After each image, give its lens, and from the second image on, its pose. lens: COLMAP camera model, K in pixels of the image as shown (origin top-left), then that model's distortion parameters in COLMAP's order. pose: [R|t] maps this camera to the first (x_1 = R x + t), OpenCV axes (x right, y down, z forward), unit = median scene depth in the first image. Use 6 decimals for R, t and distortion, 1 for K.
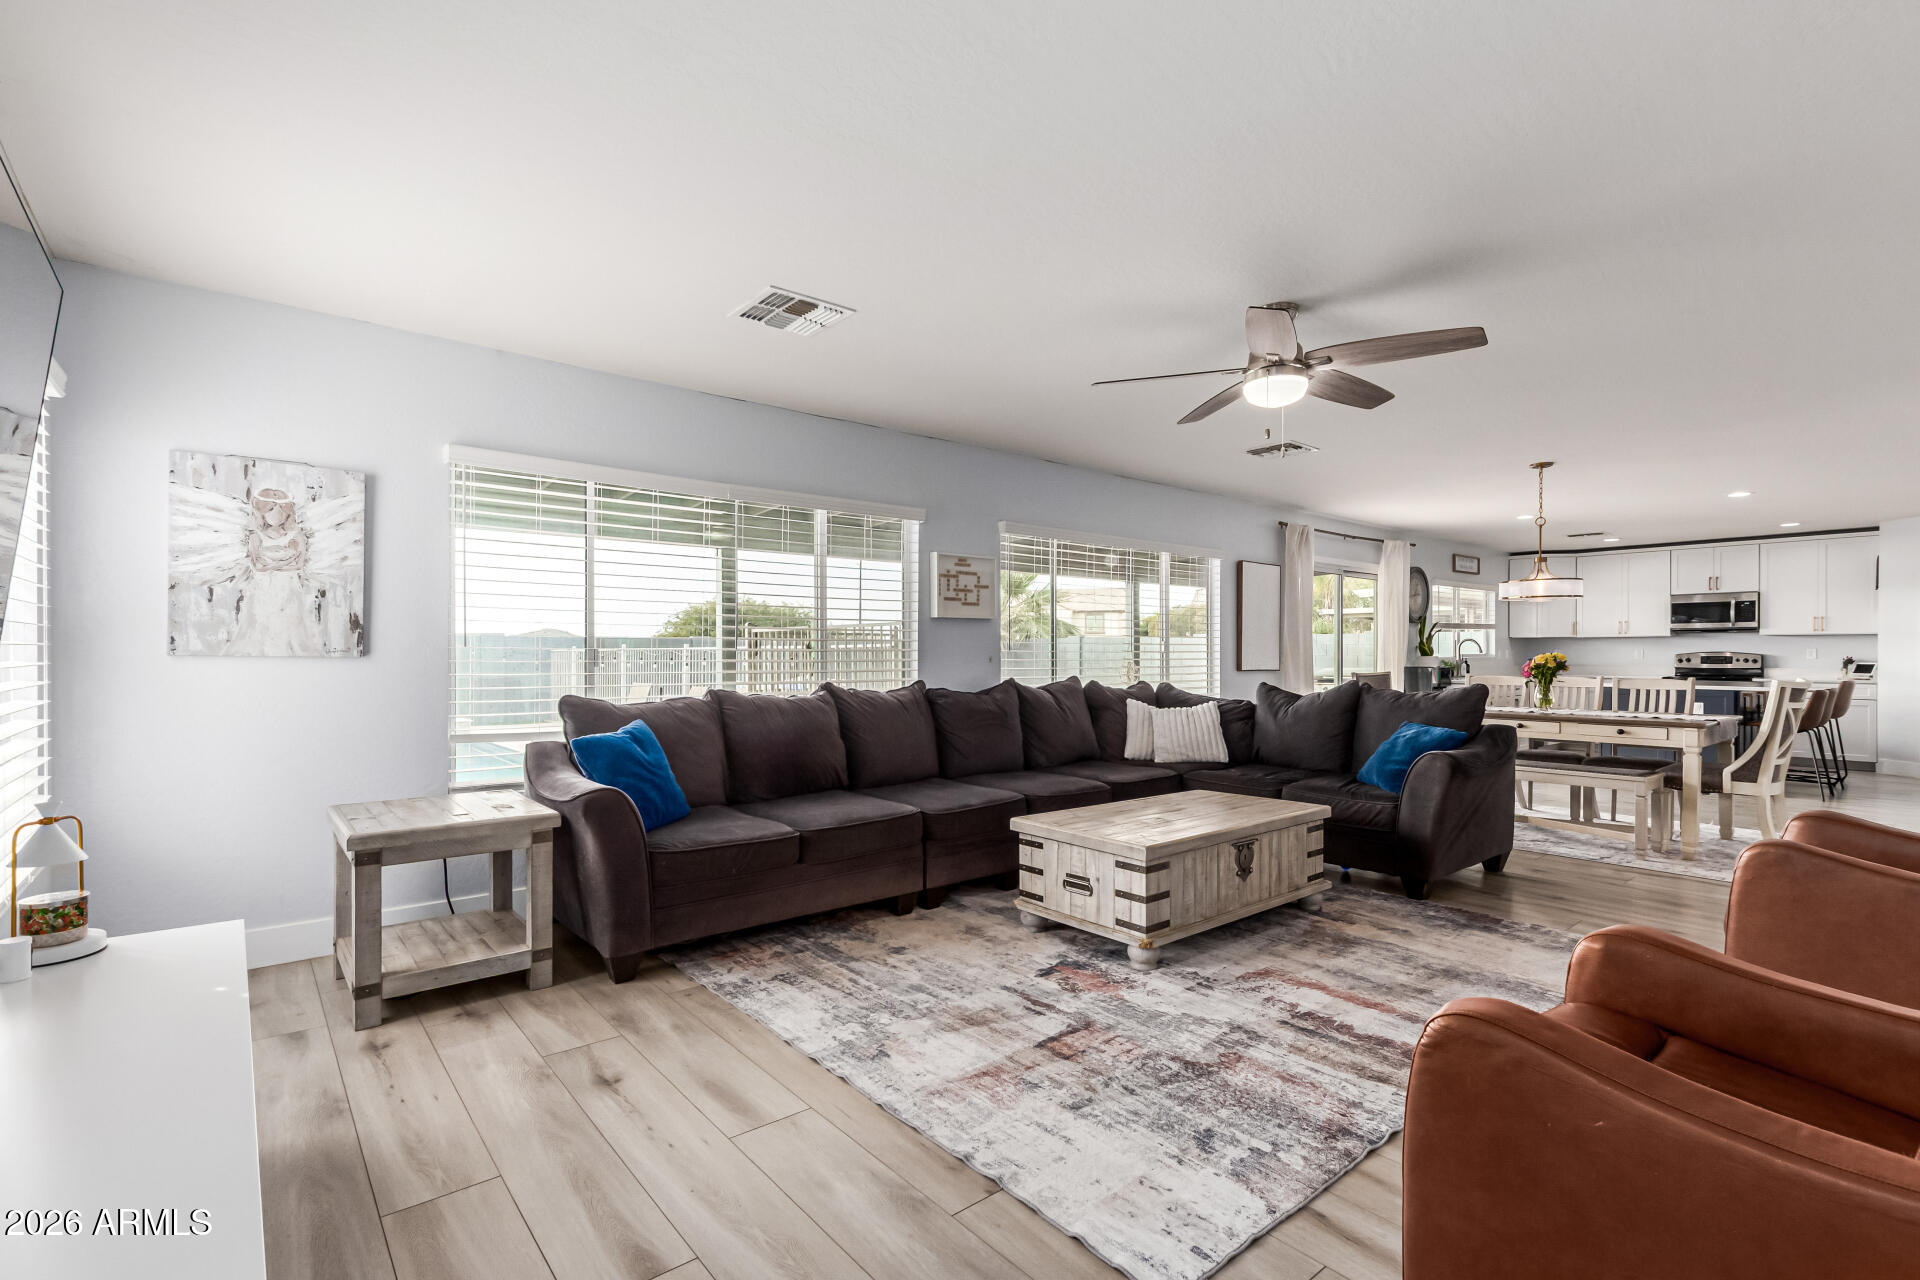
lens RADIAL K [[881.1, 0, 958.6], [0, 881.1, 643.7], [0, 0, 1]] dist [0.005381, 0.000137]
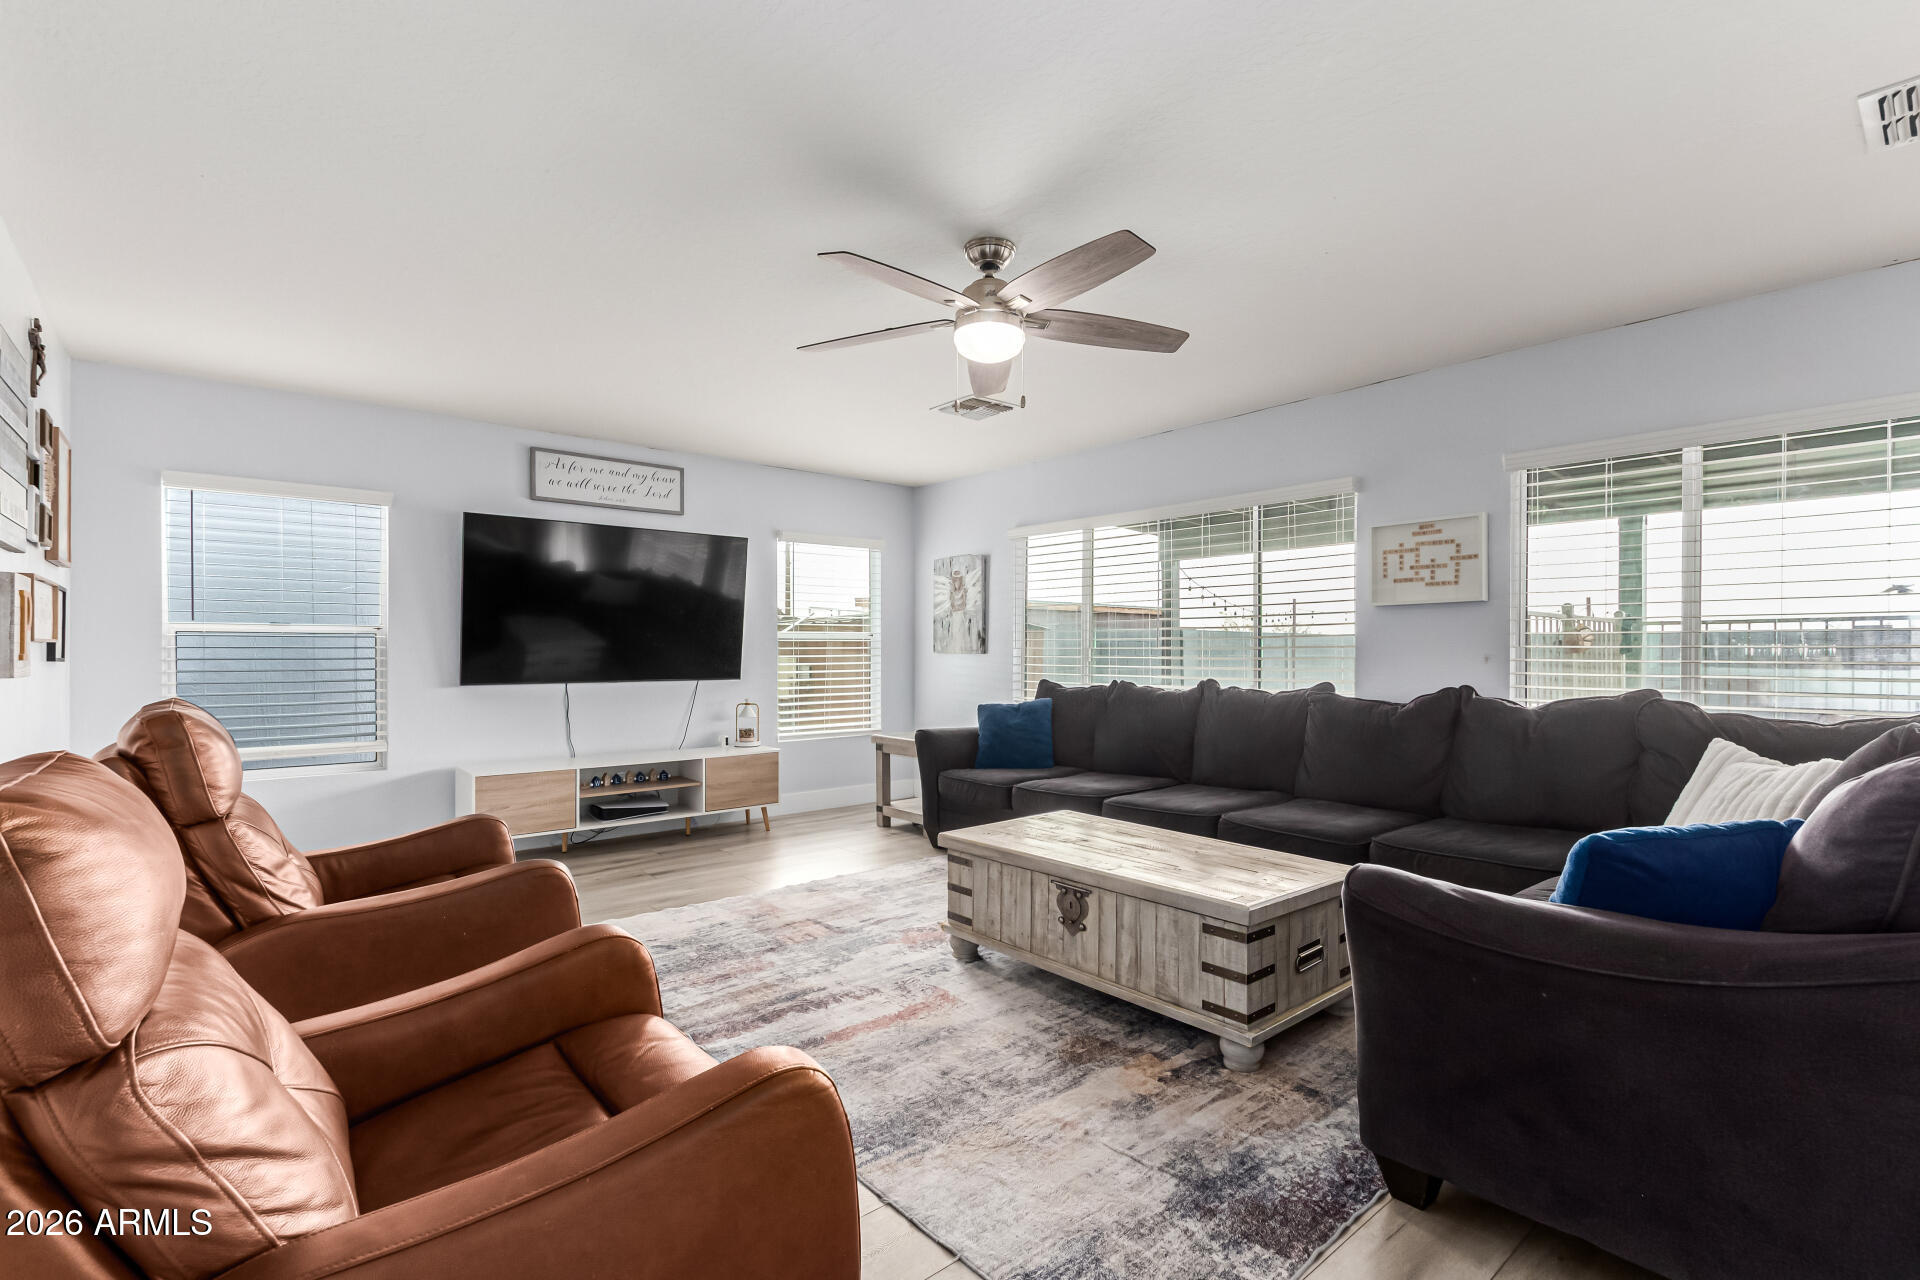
lens RADIAL K [[881.1, 0, 959.0], [0, 881.1, 650.7], [0, 0, 1]] dist [0.005381, 0.000137]
pose [[0.012774, -0.003873, -0.999911, 1.170598], [0.010479, 0.999938, -0.003739, 0.014454], [0.999863, -0.010431, 0.012814, 0.929741]]
